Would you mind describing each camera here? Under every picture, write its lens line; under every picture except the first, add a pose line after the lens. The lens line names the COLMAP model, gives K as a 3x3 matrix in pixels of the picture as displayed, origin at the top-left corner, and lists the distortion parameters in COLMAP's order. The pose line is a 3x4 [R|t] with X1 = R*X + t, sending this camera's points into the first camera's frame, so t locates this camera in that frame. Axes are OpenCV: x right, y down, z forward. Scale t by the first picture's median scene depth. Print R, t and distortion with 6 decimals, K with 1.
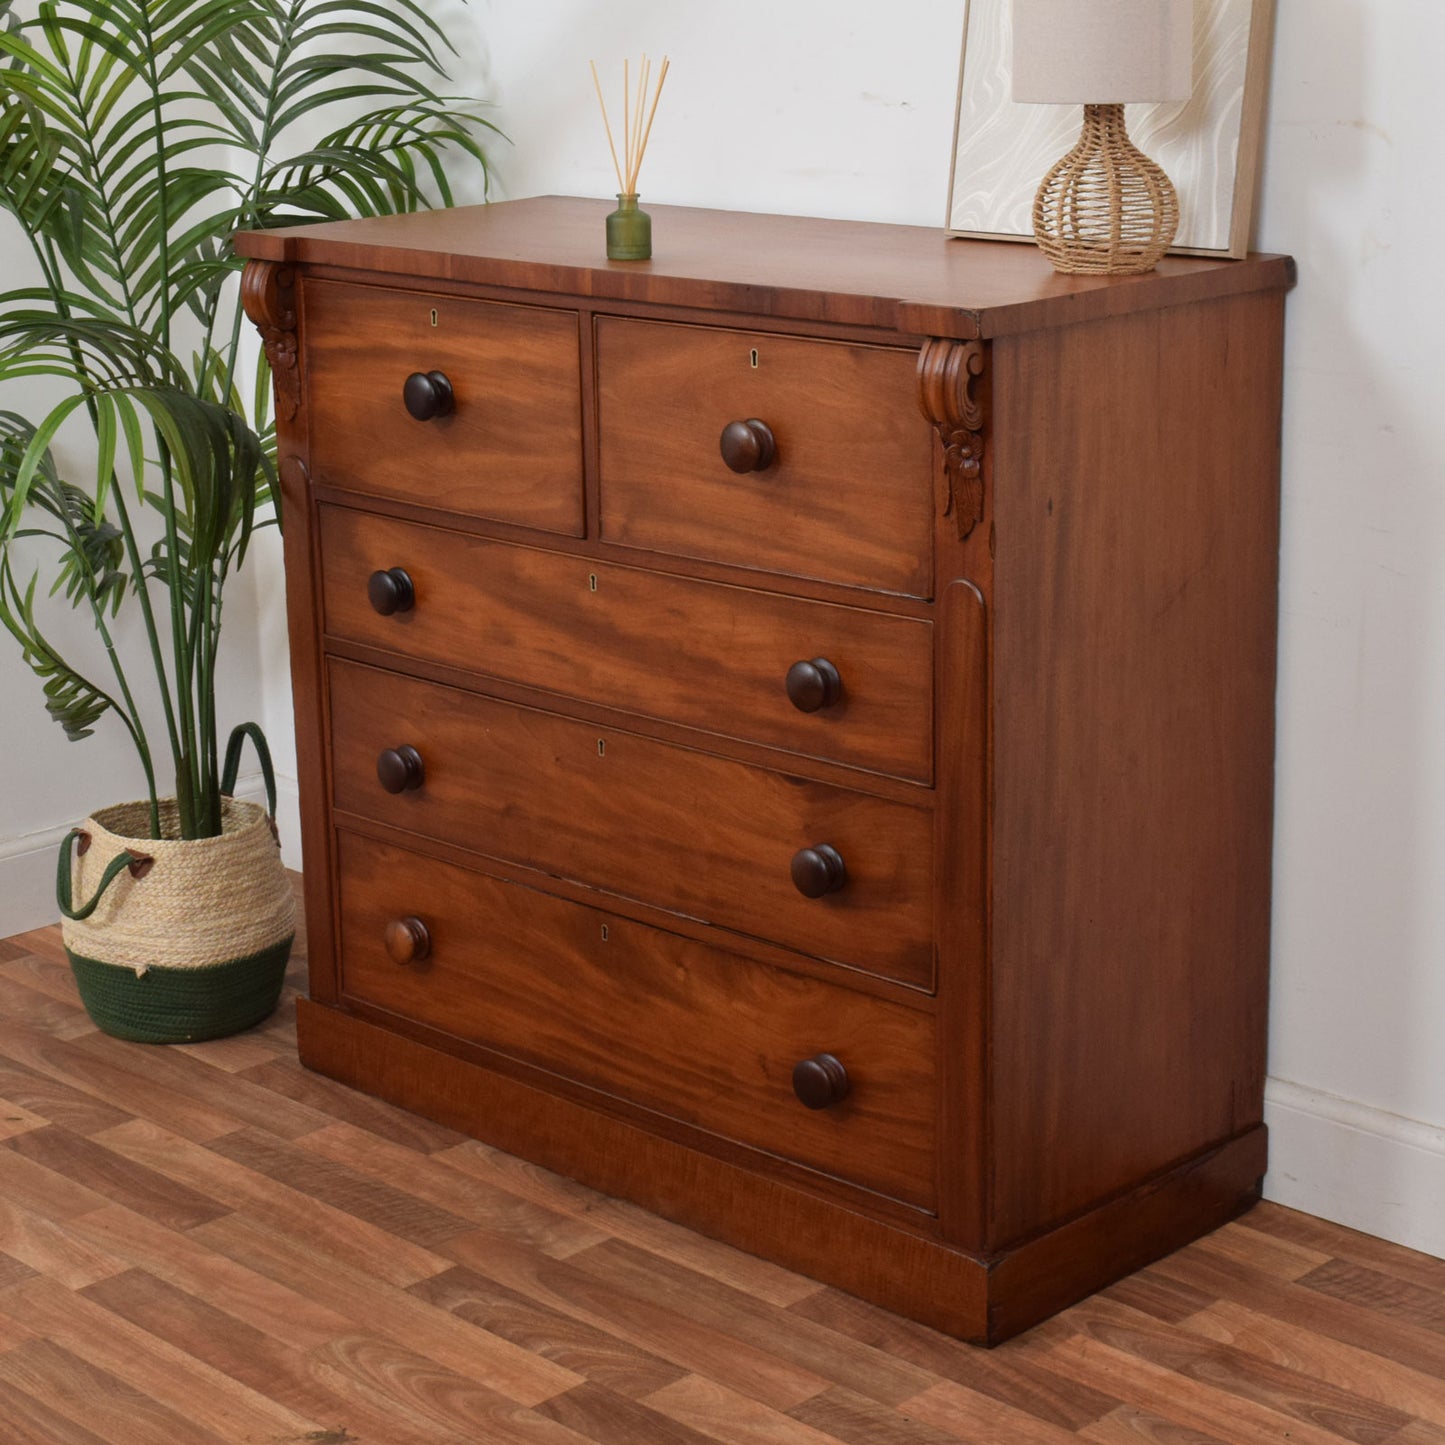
lens RADIAL K [[3077.6, 0, 737.1], [0, 3077.6, 699.3], [0, 0, 1]] dist [-0.001330, 0.000000]
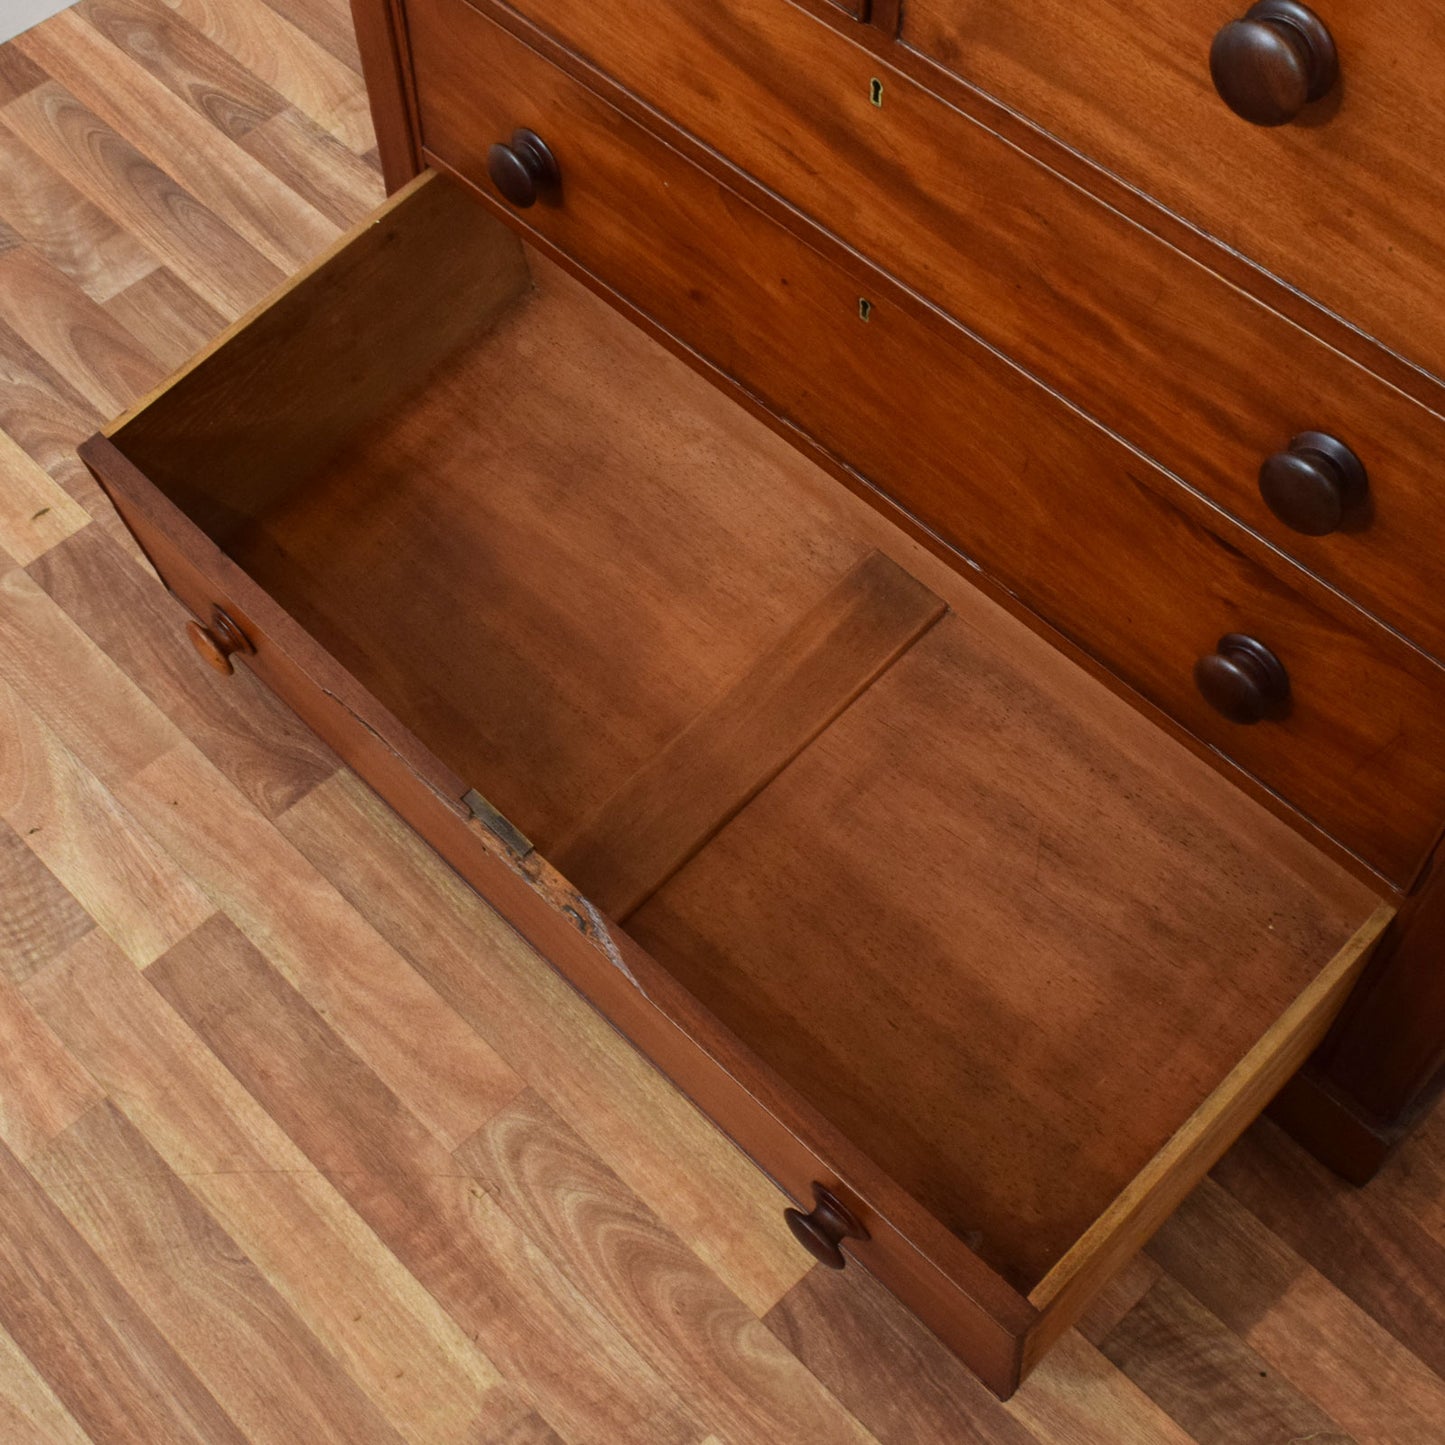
lens RADIAL K [[2073.4, 0, 730.3], [0, 2073.4, 681.4], [0, 0, 1]] dist [-0.015776, 0.000000]
pose [[0.999838, 0.016427, 0.007337, -0.077237], [-0.017129, 0.744522, 0.667378, -0.214581], [0.005501, -0.667395, 0.744683, 0.692405]]
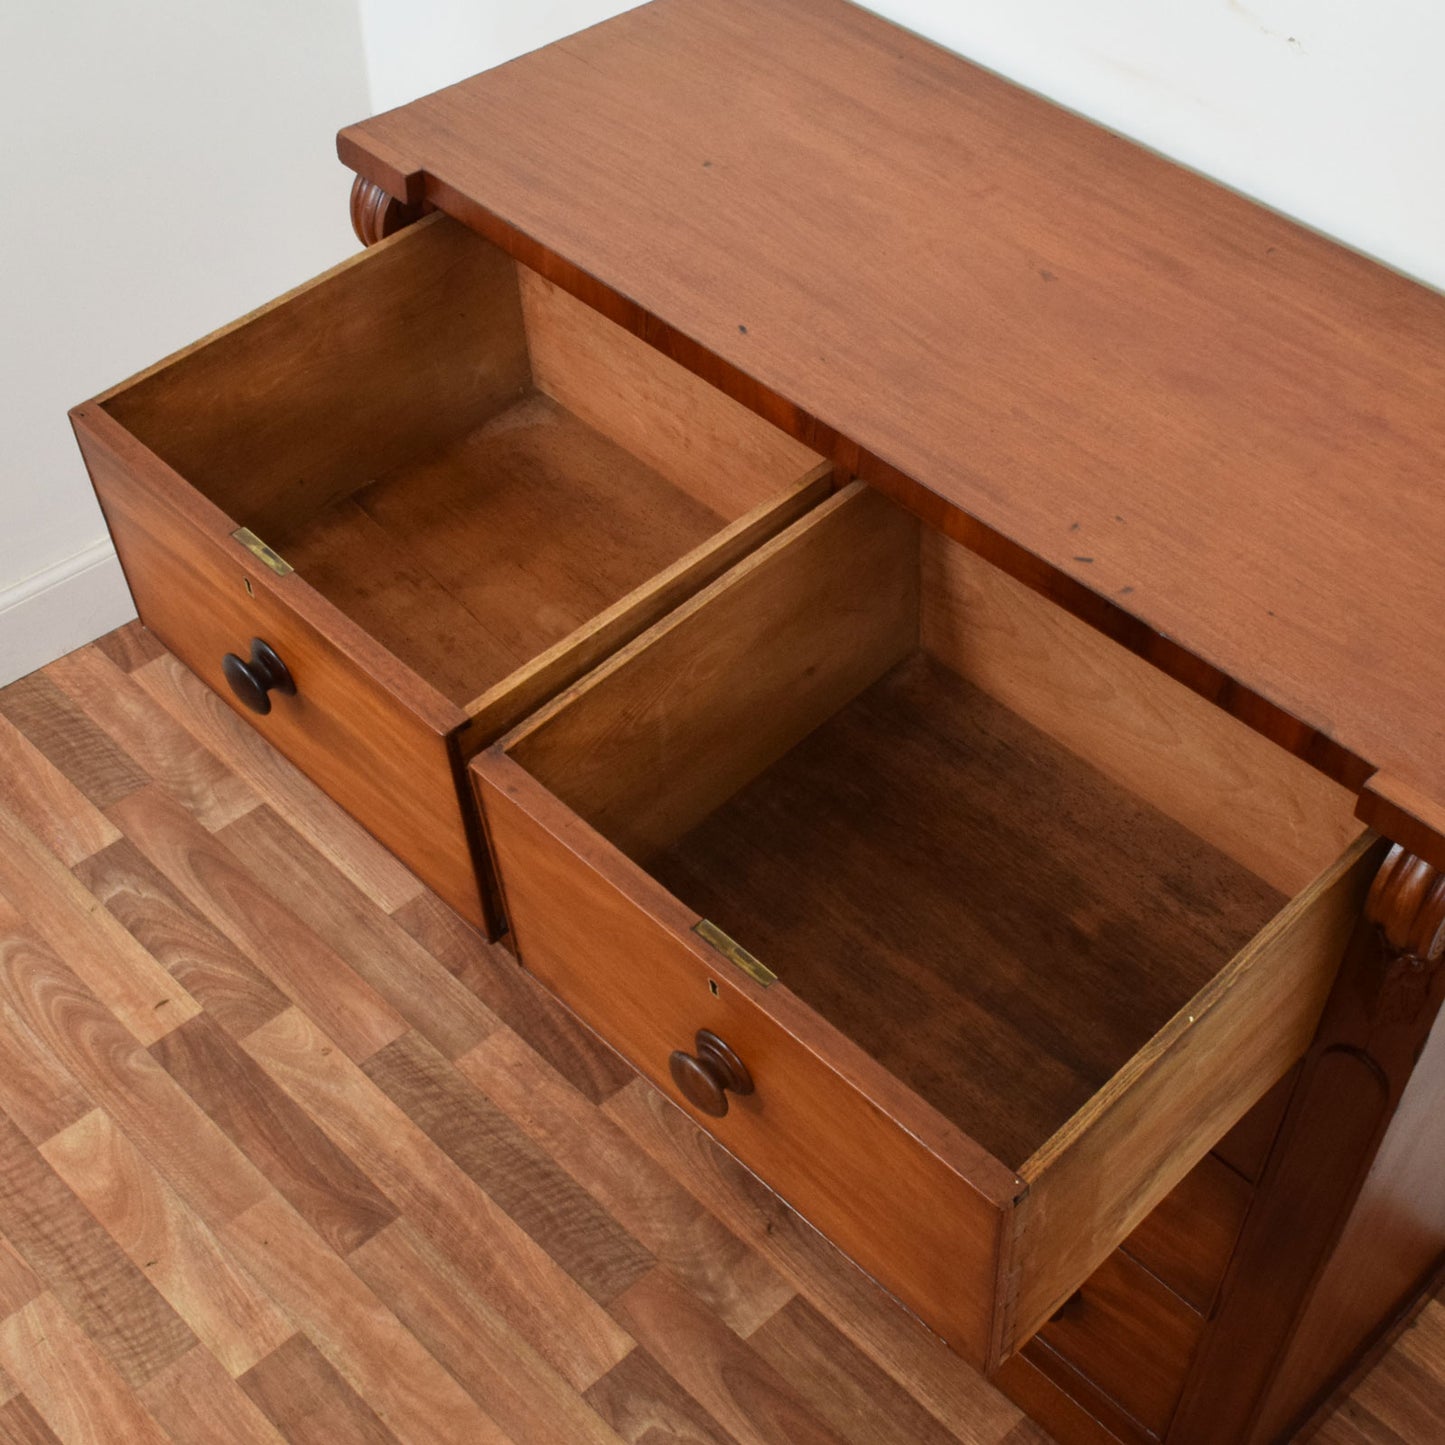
lens RADIAL K [[2073.4, 0, 799.5], [0, 2073.4, 763.7], [0, 0, 1]] dist [-0.015776, 0.000000]
pose [[0.998335, 0.039315, 0.042217, -0.078863], [-0.055573, 0.851755, 0.520985, -0.324708], [-0.015476, -0.522463, 0.852521, 0.573528]]
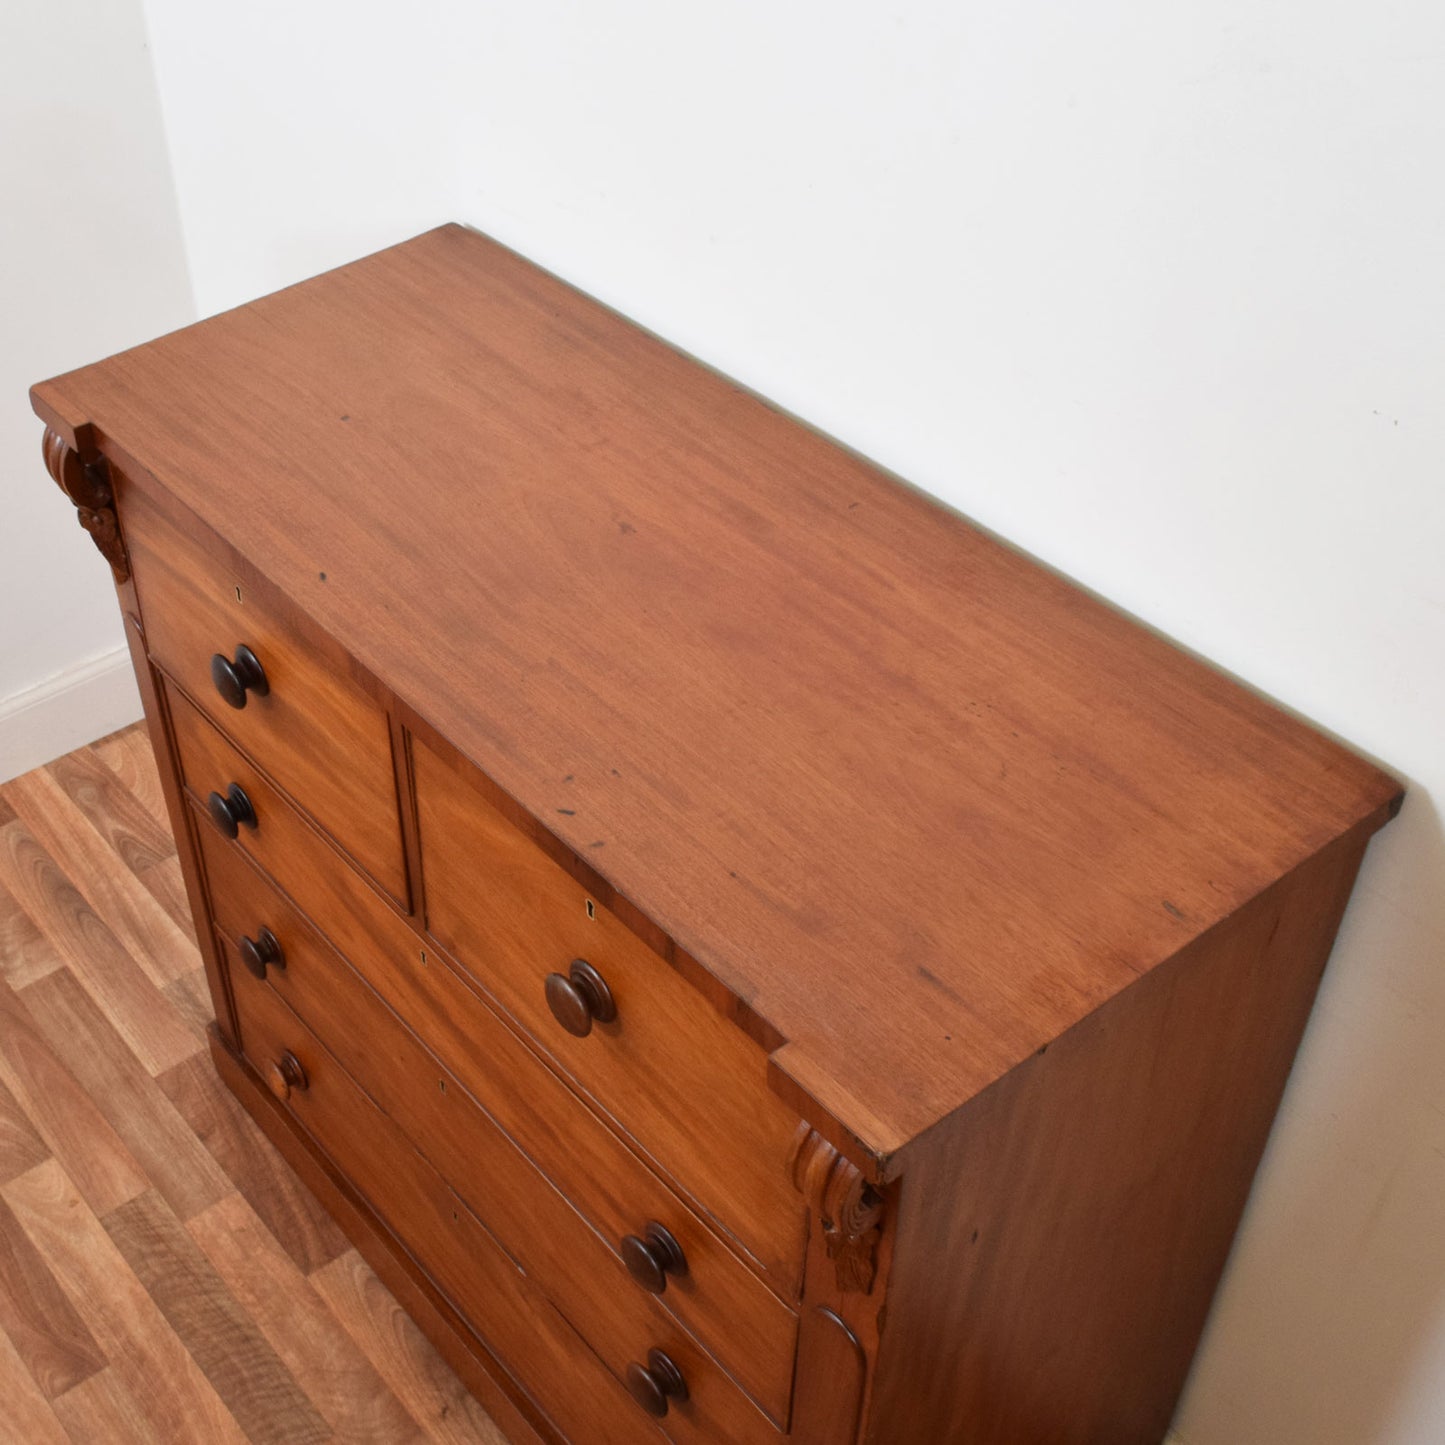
lens RADIAL K [[1945.7, 0, 490.1], [0, 1945.7, 751.4], [0, 0, 1]] dist [-0.027415, 0.000000]
pose [[0.986333, 0.078644, -0.144785, 0.044417], [-0.003707, 0.889106, 0.457686, -0.343418], [0.164723, -0.450894, 0.877246, 0.599109]]
